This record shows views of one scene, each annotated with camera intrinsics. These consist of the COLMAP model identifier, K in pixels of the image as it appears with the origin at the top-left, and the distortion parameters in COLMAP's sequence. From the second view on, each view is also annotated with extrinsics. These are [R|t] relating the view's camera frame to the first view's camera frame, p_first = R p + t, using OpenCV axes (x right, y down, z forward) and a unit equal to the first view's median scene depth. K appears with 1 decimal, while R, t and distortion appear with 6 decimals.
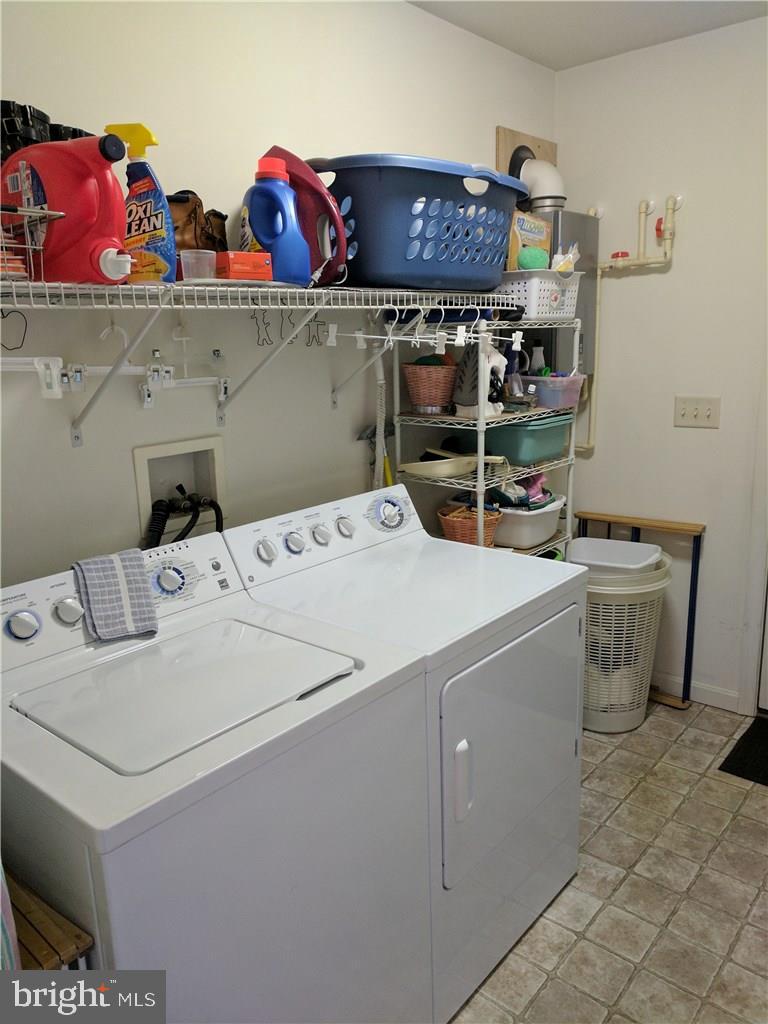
lens RADIAL K [[774.0, 0, 387.0], [0, 774.0, 511.3], [0, 0, 1]] dist [0.007586, 0.006791]
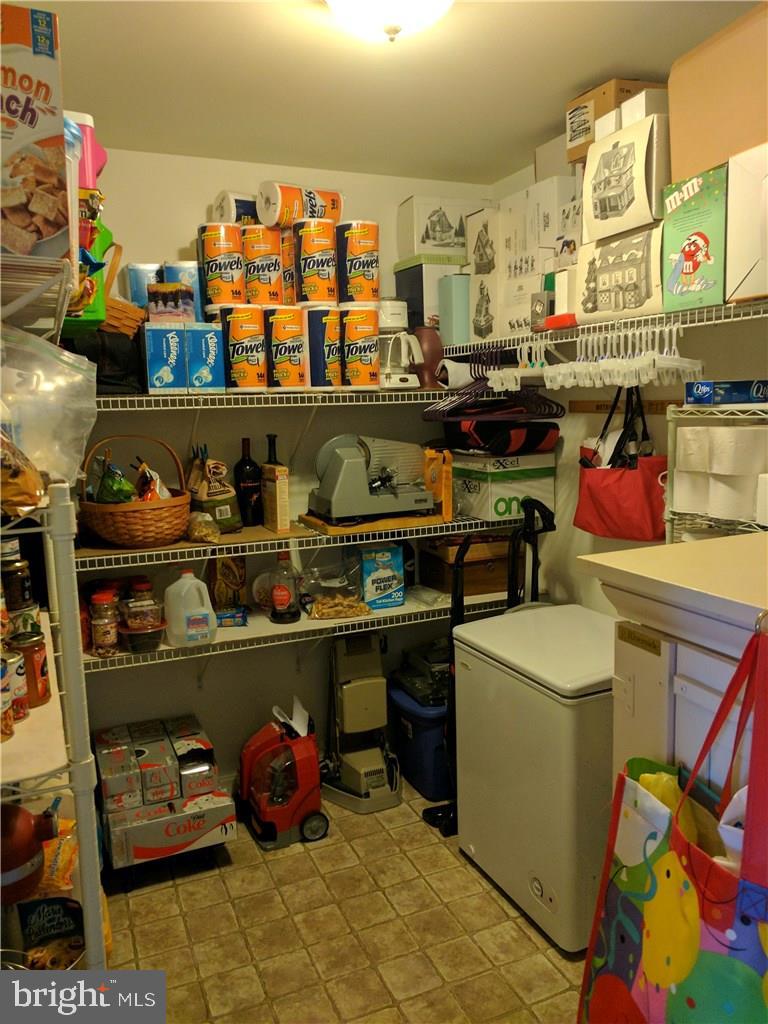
lens RADIAL K [[774.0, 0, 384.4], [0, 774.0, 511.5], [0, 0, 1]] dist [0.007586, 0.006791]
pose [[0.445556, -0.096744, 0.890012, -0.342435], [0.215372, 0.976531, -0.001670, -0.062692], [-0.868962, 0.192427, 0.455935, 0.313123]]
